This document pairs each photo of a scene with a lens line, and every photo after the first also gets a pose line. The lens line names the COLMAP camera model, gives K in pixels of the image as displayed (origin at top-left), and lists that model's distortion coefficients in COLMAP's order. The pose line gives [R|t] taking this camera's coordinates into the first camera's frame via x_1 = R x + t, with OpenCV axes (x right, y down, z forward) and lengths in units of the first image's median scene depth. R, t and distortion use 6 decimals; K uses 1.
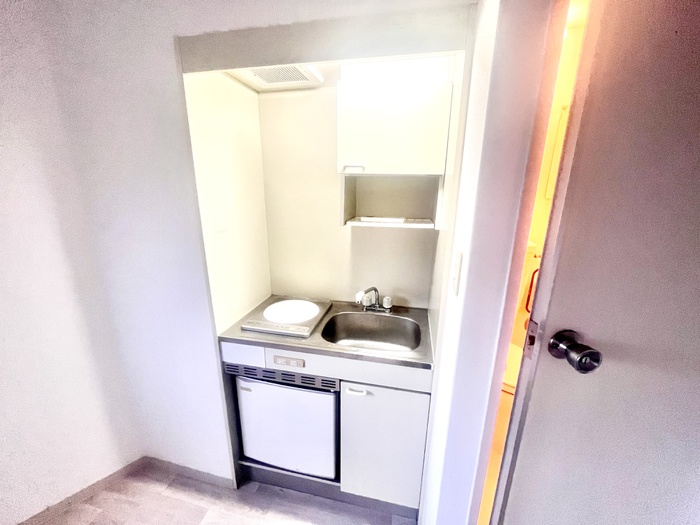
lens RADIAL K [[281.6, 0, 353.2], [0, 281.6, 261.8], [0, 0, 1]] dist [-0.004421, 0.000226]
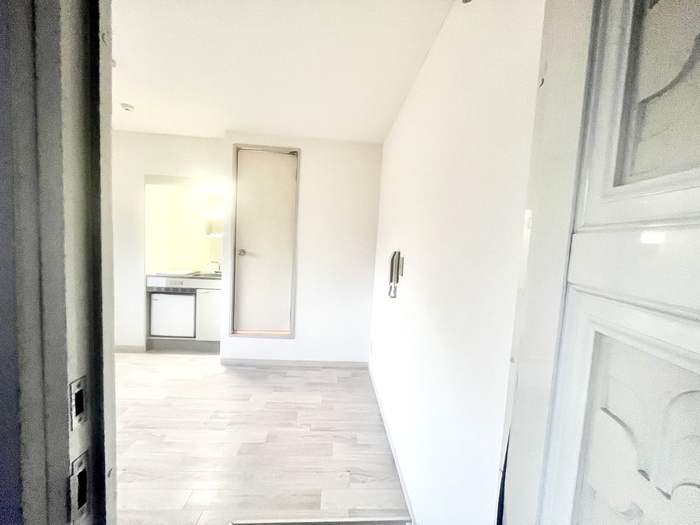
lens RADIAL K [[281.6, 0, 352.3], [0, 281.6, 259.9], [0, 0, 1]] dist [-0.004421, 0.000226]
pose [[0.959455, 0.020114, 0.281143, 0.595887], [0.031630, 0.983467, -0.178305, 0.635509], [-0.280081, 0.179968, 0.942956, -1.945270]]
